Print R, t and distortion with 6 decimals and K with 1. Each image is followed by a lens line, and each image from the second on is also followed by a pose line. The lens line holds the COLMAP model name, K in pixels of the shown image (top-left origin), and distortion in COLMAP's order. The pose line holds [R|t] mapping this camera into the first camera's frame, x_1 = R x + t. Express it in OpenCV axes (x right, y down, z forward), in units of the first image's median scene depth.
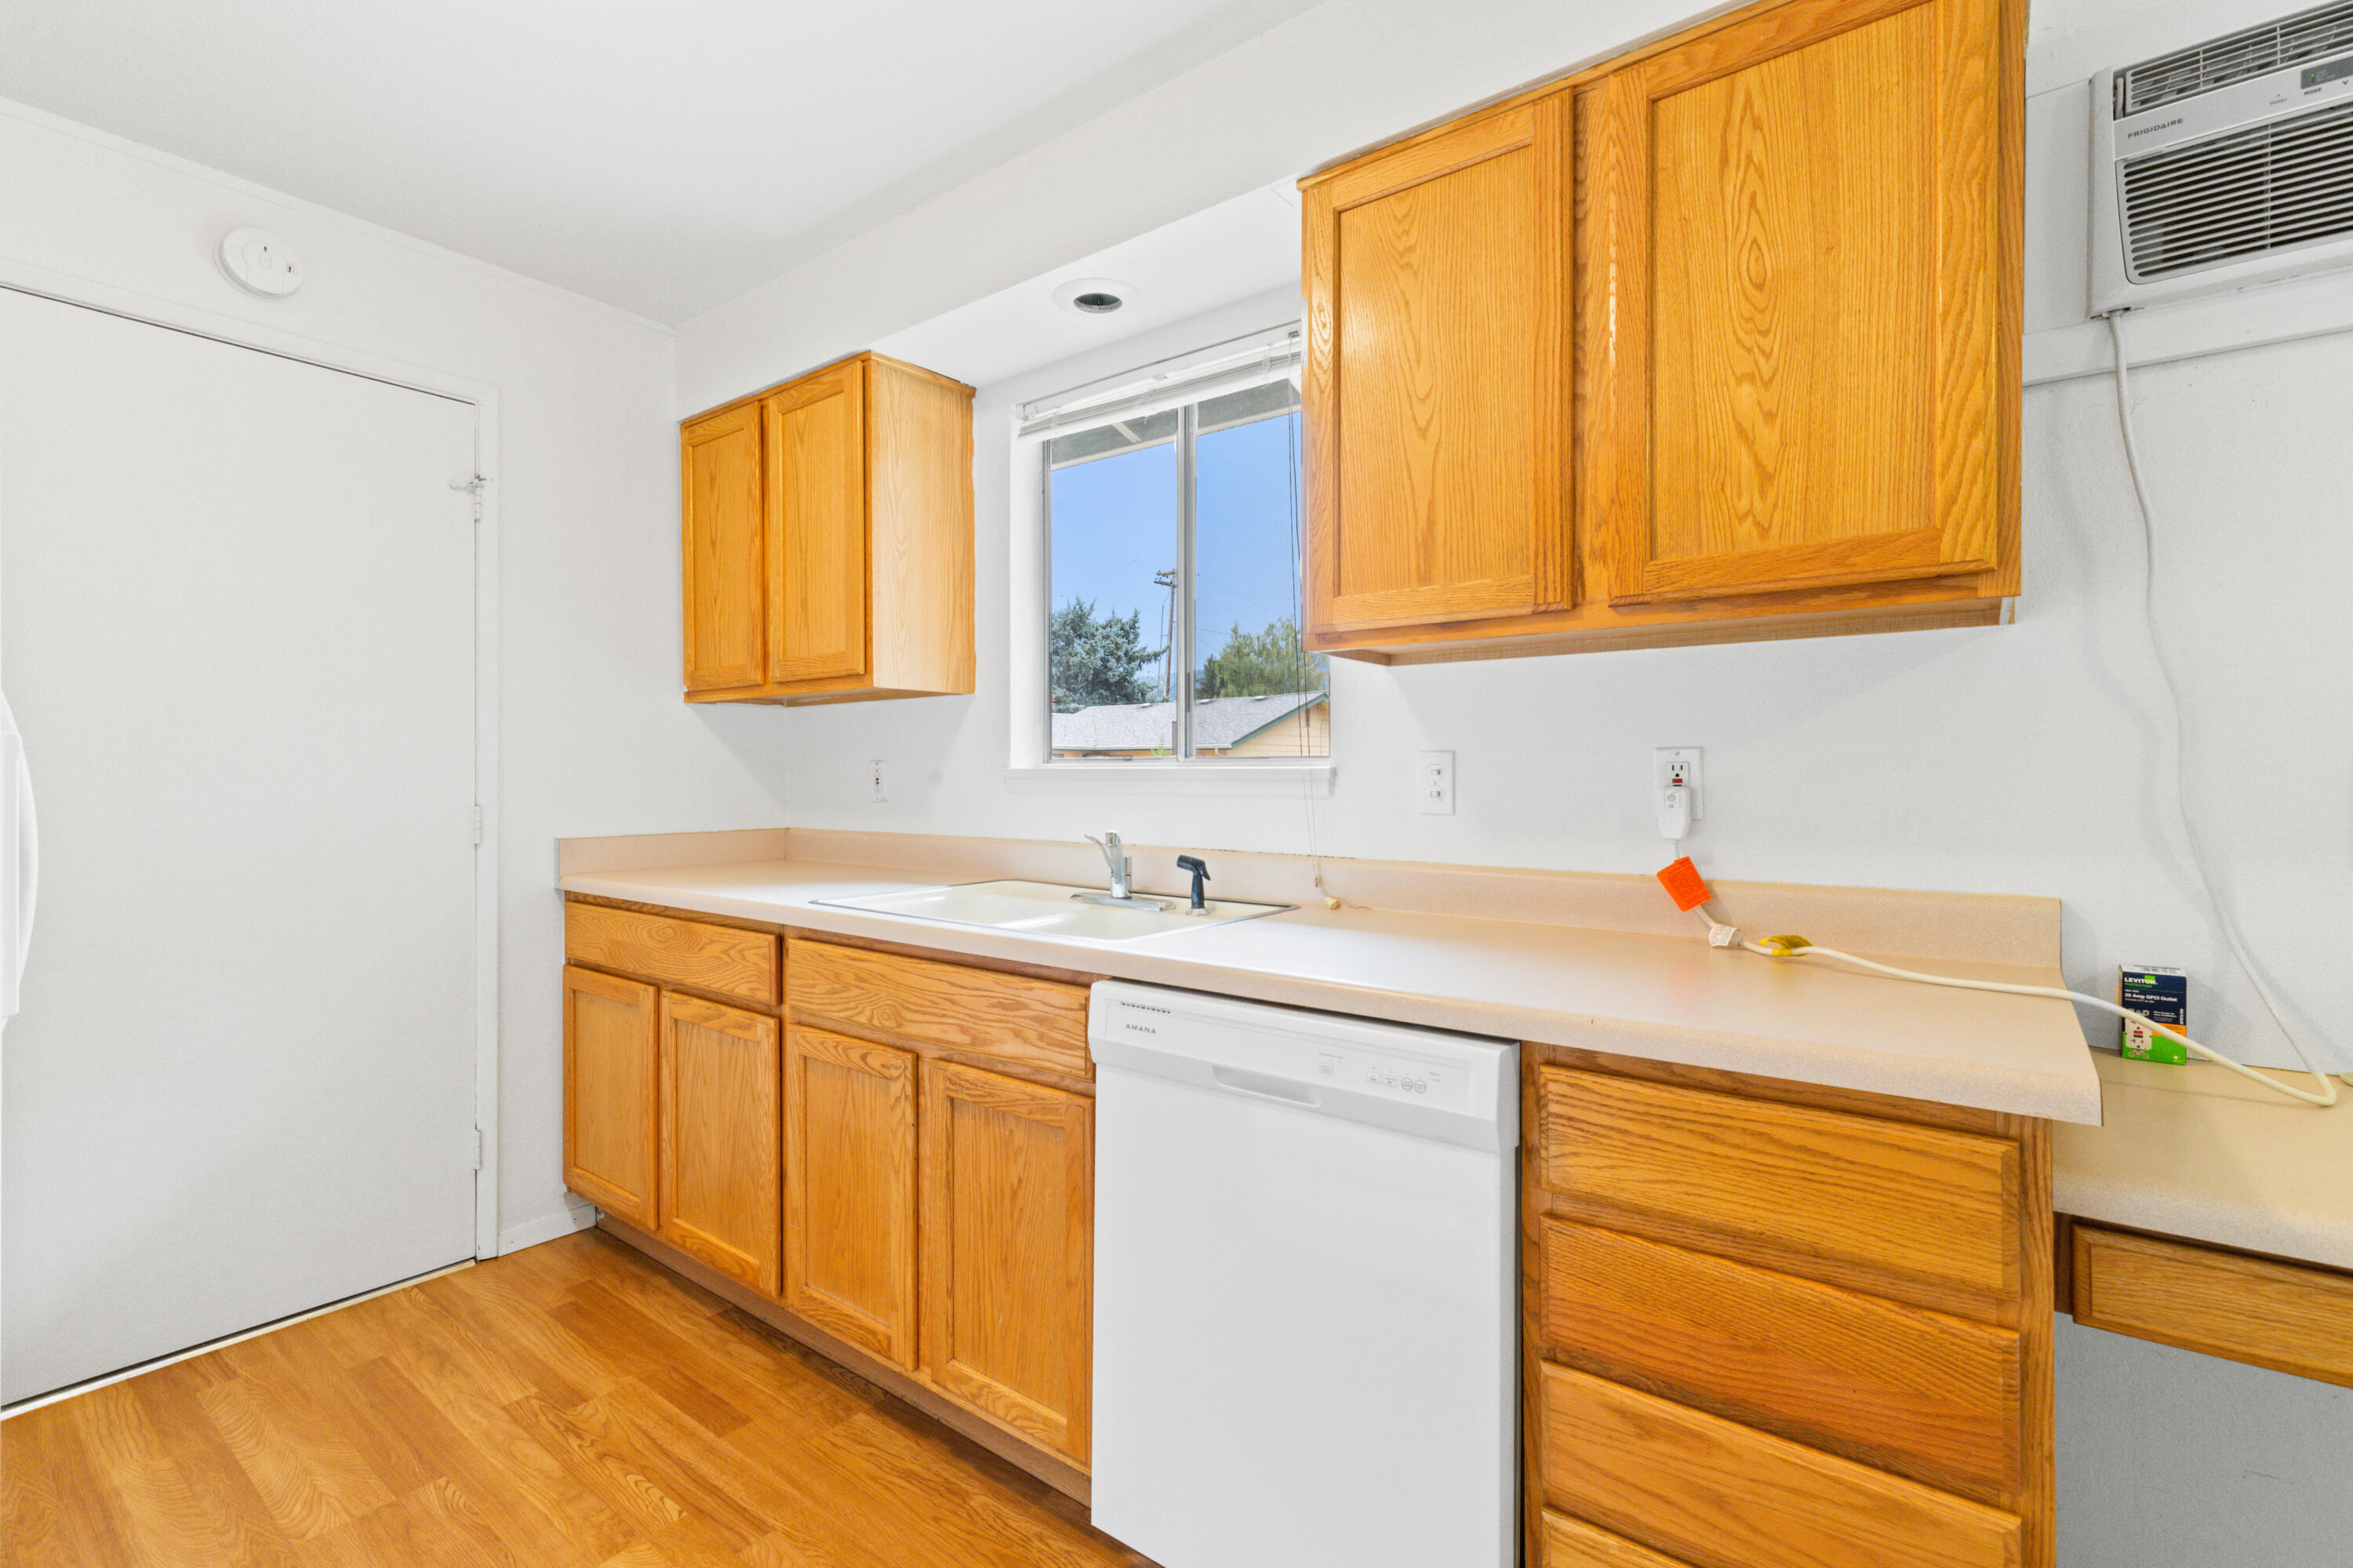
lens RADIAL K [[1049.9, 0, 1187.1], [0, 1049.9, 782.6], [0, 0, 1]] dist [0.002929, 0.000579]
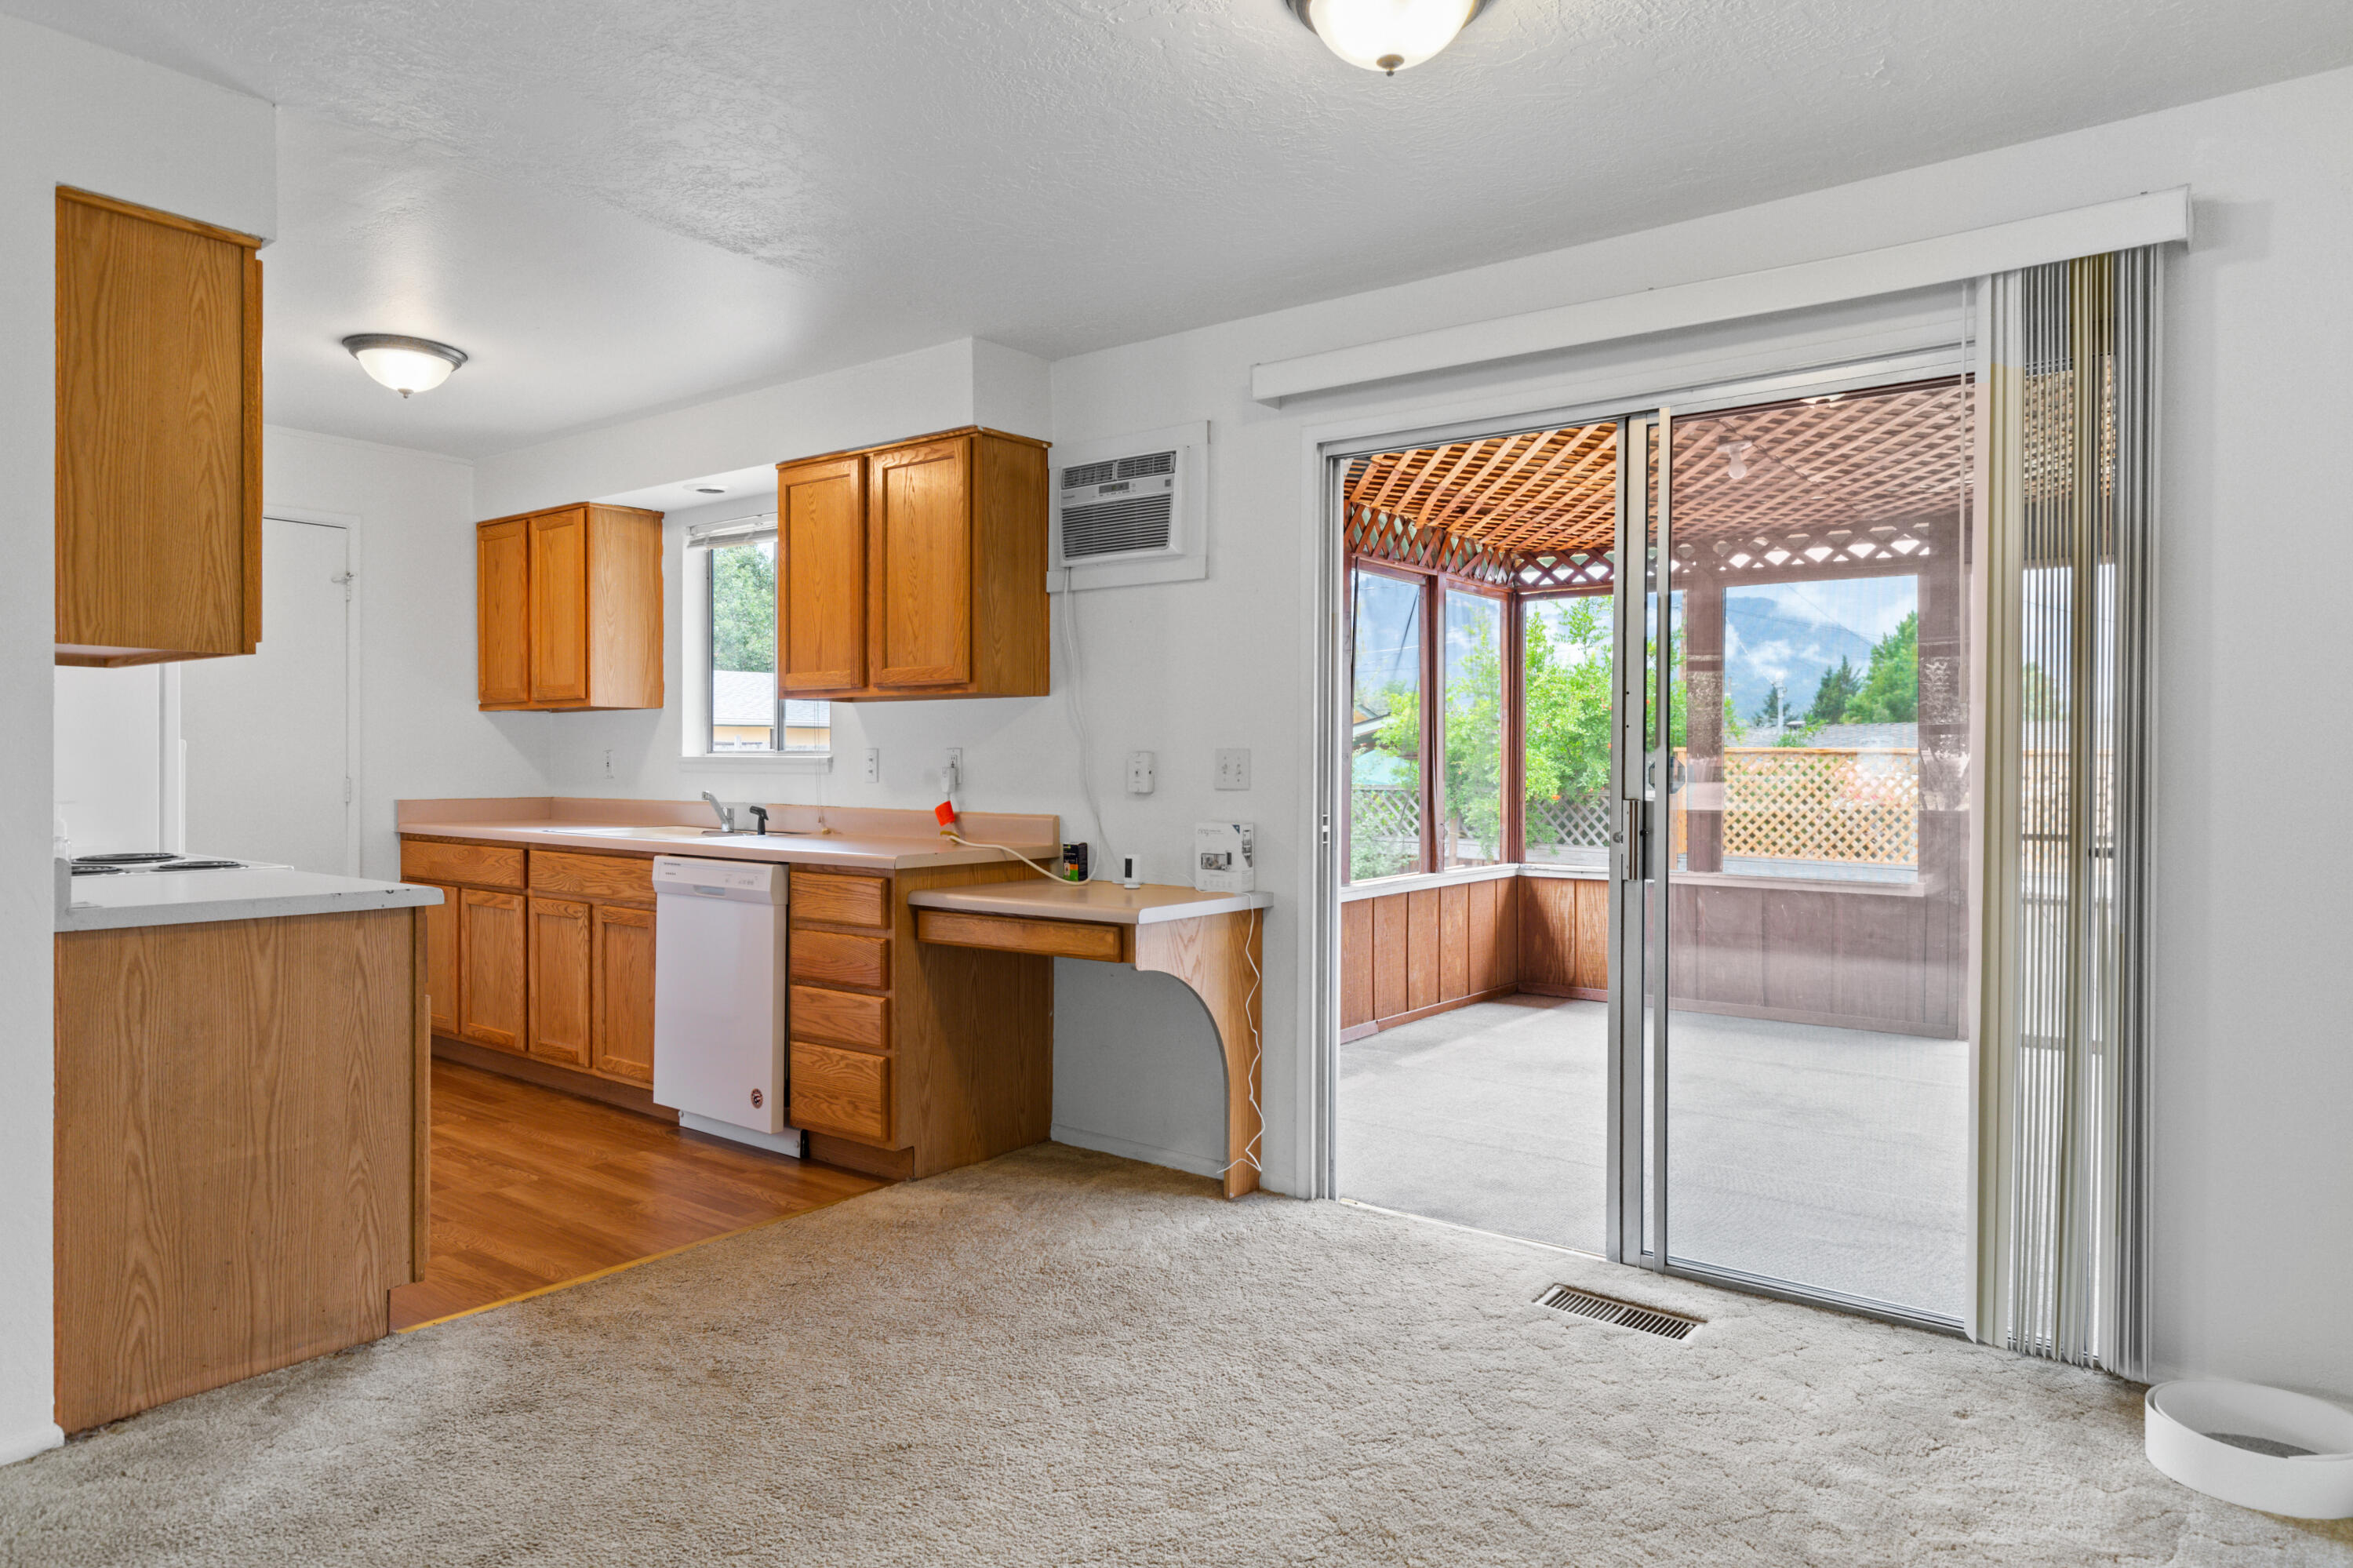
lens RADIAL K [[1425.3, 0, 1176.5], [0, 1425.3, 784.0], [0, 0, 1]] dist [0.002678, -0.001112]
pose [[0.999954, 0.005046, -0.008159, 0.743646], [-0.005000, 0.999971, 0.005740, 0.014258], [0.008188, -0.005699, 0.999950, -1.428397]]
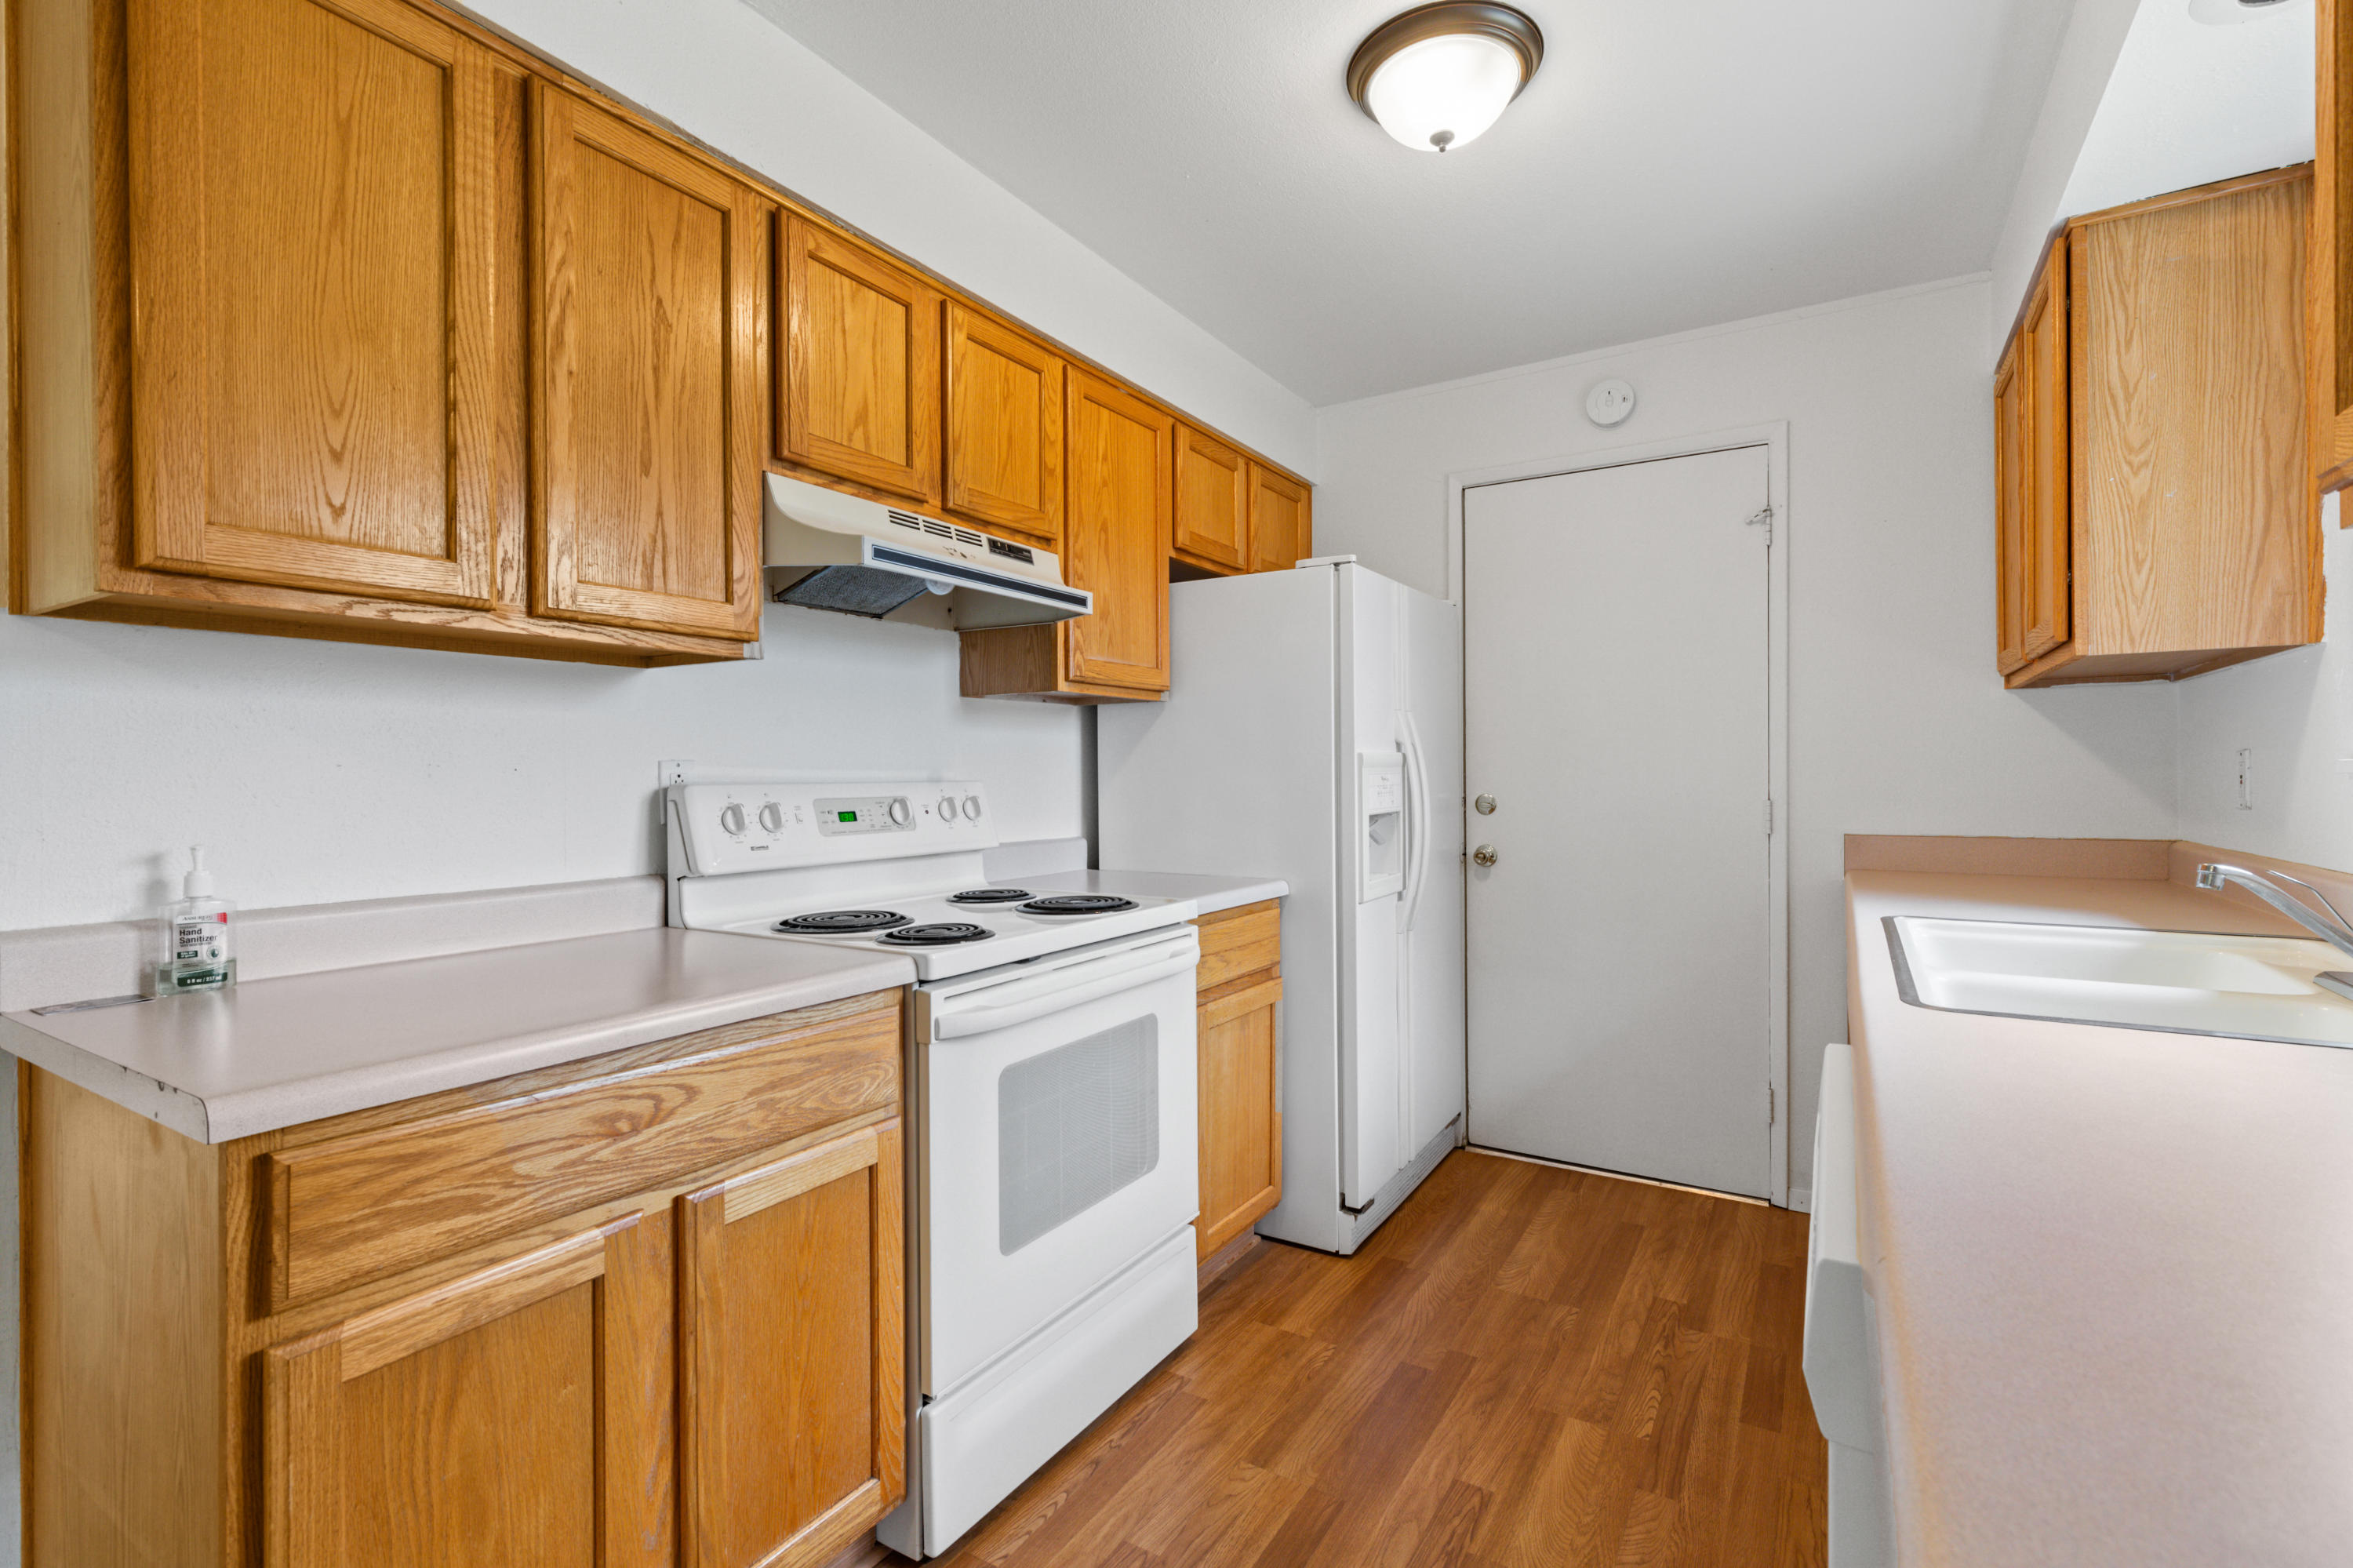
lens RADIAL K [[1049.9, 0, 1187.1], [0, 1049.9, 782.6], [0, 0, 1]] dist [0.002929, 0.000579]
pose [[0.096028, 0.007063, -0.995354, 0.471542], [0.000646, 0.999974, 0.007158, -0.006311], [0.995378, -0.001330, 0.096021, 0.333252]]
